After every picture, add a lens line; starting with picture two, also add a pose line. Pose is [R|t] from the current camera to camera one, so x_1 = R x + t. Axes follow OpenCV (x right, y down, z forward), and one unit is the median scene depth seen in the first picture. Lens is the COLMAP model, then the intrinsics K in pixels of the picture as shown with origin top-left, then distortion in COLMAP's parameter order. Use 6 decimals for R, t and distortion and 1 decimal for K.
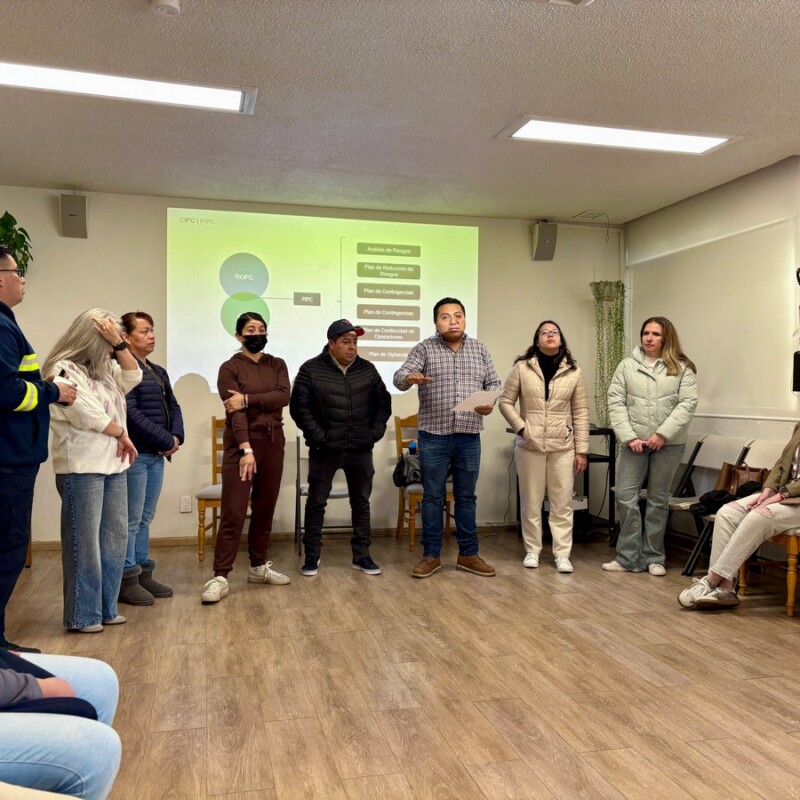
lens RADIAL K [[775.7, 0, 407.5], [0, 775.7, 404.6], [0, 0, 1]] dist [-0.026137, 0.000000]
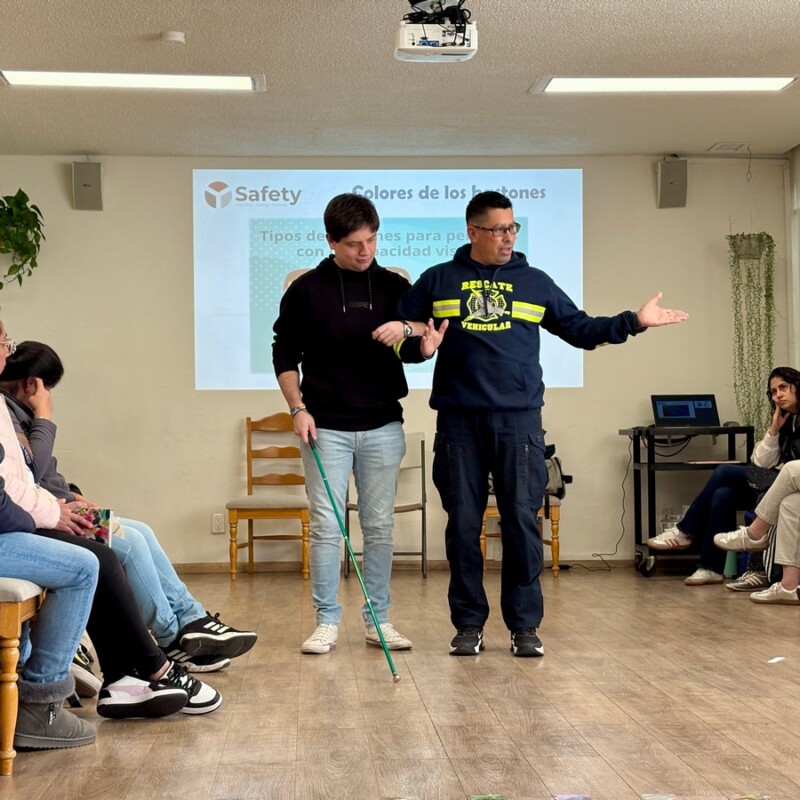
lens RADIAL K [[1652.0, 0, 394.6], [0, 1652.0, 444.7], [0, 0, 1]] dist [0.042913, 0.000000]
pose [[0.979341, -0.014086, -0.201722, 0.249538], [0.011556, 0.999839, -0.013709, 0.068498], [0.201883, 0.011095, 0.979347, -0.677383]]
